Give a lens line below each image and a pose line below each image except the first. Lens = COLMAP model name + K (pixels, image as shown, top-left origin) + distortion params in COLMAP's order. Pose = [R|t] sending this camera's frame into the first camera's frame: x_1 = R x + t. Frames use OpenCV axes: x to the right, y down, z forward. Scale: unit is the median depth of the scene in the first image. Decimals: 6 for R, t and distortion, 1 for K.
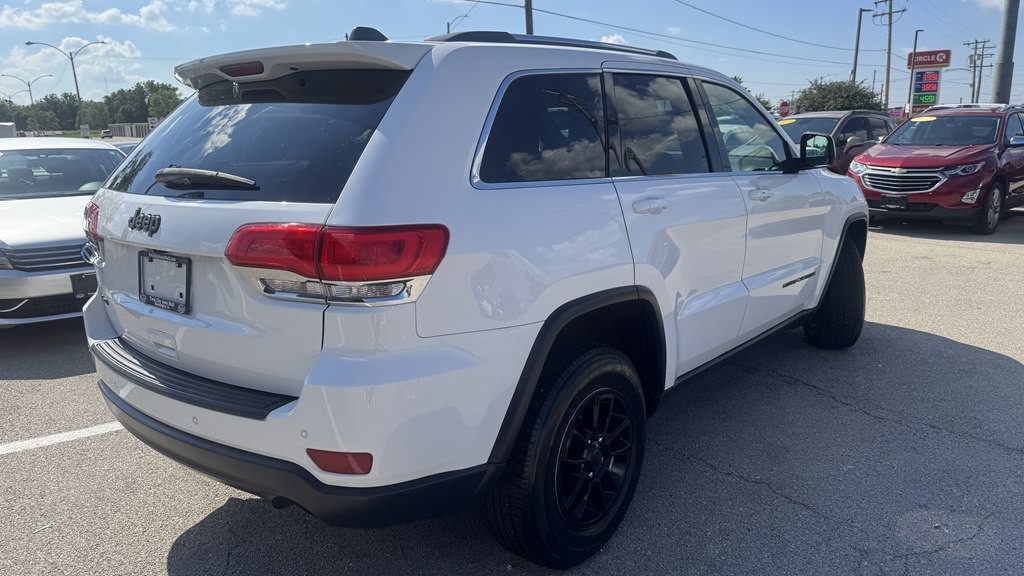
lens RADIAL K [[733.7, 0, 509.8], [0, 733.7, 305.5], [0, 0, 1]] dist [0.009856, -0.003959]
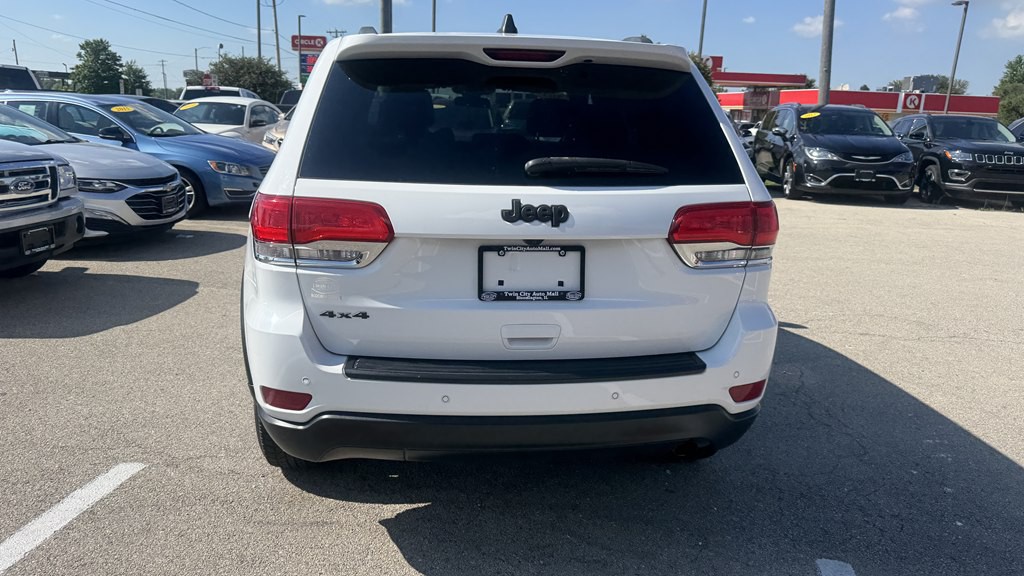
lens RADIAL K [[733.3, 0, 520.2], [0, 733.3, 294.1], [0, 0, 1]] dist [0.050019, -0.066137]
pose [[0.702561, -0.139230, 0.697870, -0.276232], [0.126056, 0.989514, 0.070512, -0.018072], [-0.700370, 0.038431, 0.712745, 0.076297]]
